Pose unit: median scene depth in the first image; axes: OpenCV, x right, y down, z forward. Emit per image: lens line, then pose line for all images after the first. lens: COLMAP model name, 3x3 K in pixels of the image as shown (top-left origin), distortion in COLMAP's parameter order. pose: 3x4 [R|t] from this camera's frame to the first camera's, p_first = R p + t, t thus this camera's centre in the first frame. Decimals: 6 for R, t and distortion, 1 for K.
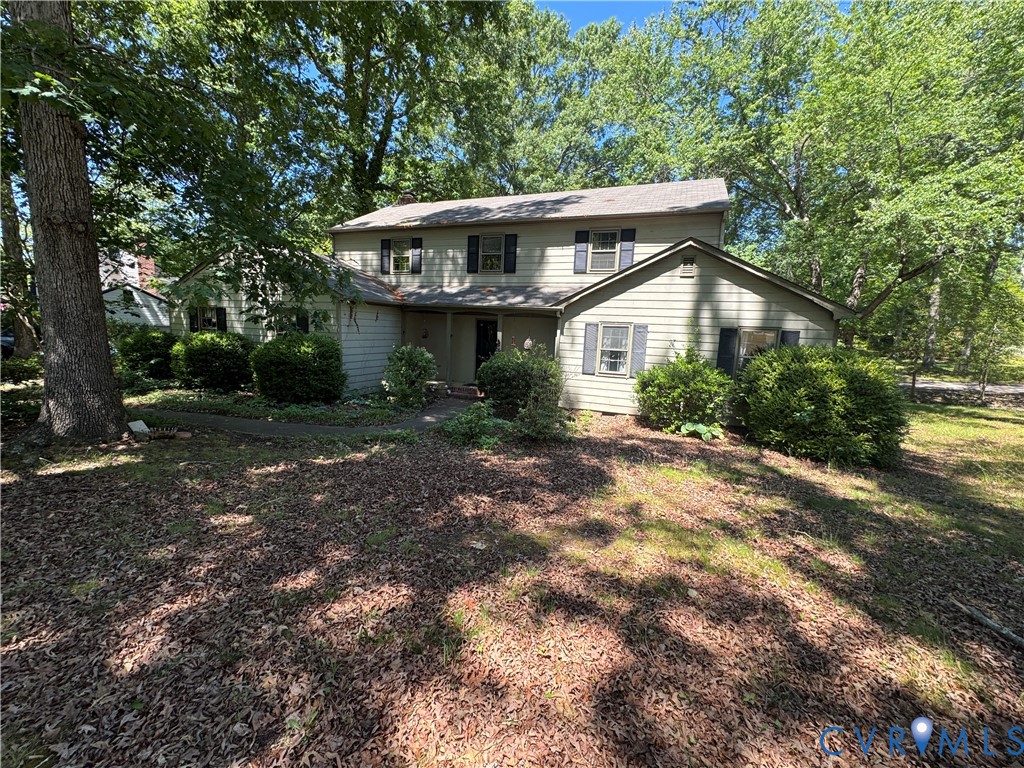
lens RADIAL K [[407.1, 0, 512.0], [0, 407.1, 384.0], [0, 0, 1]] dist [-0.001055, -0.000033]
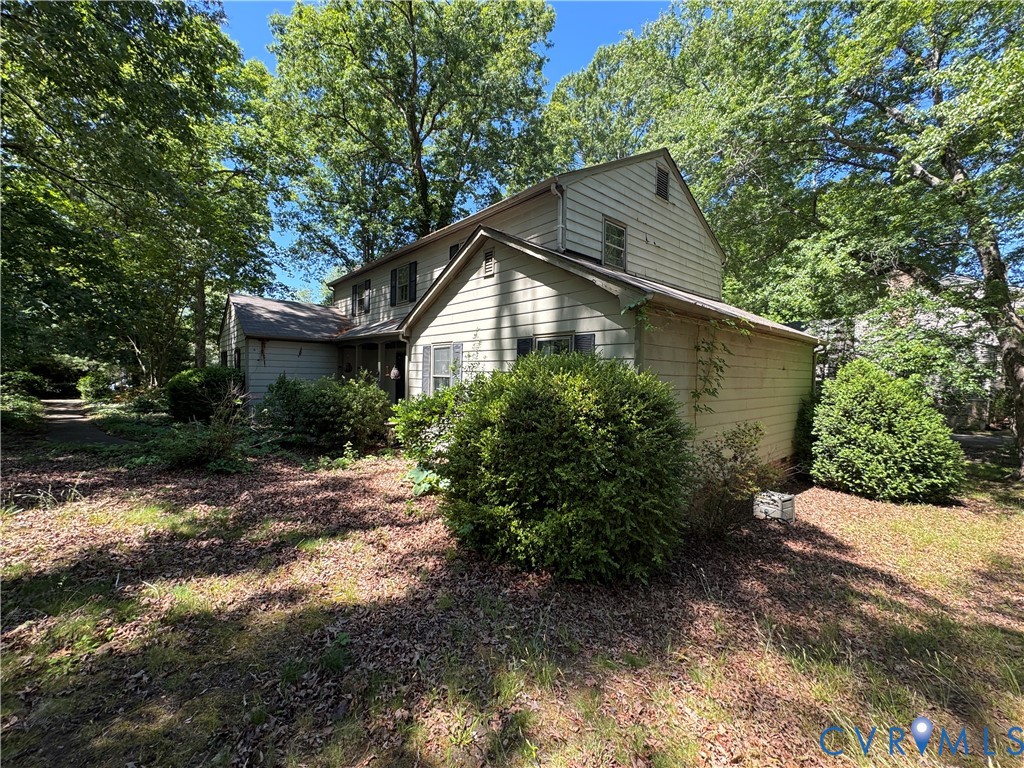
lens RADIAL K [[407.1, 0, 512.0], [0, 407.1, 384.0], [0, 0, 1]] dist [-0.001055, -0.000033]
pose [[0.888684, -0.010921, -0.458389, 0.779239], [-0.047784, 0.992067, -0.116276, 0.020336], [0.456023, 0.125237, 0.881112, 0.361981]]
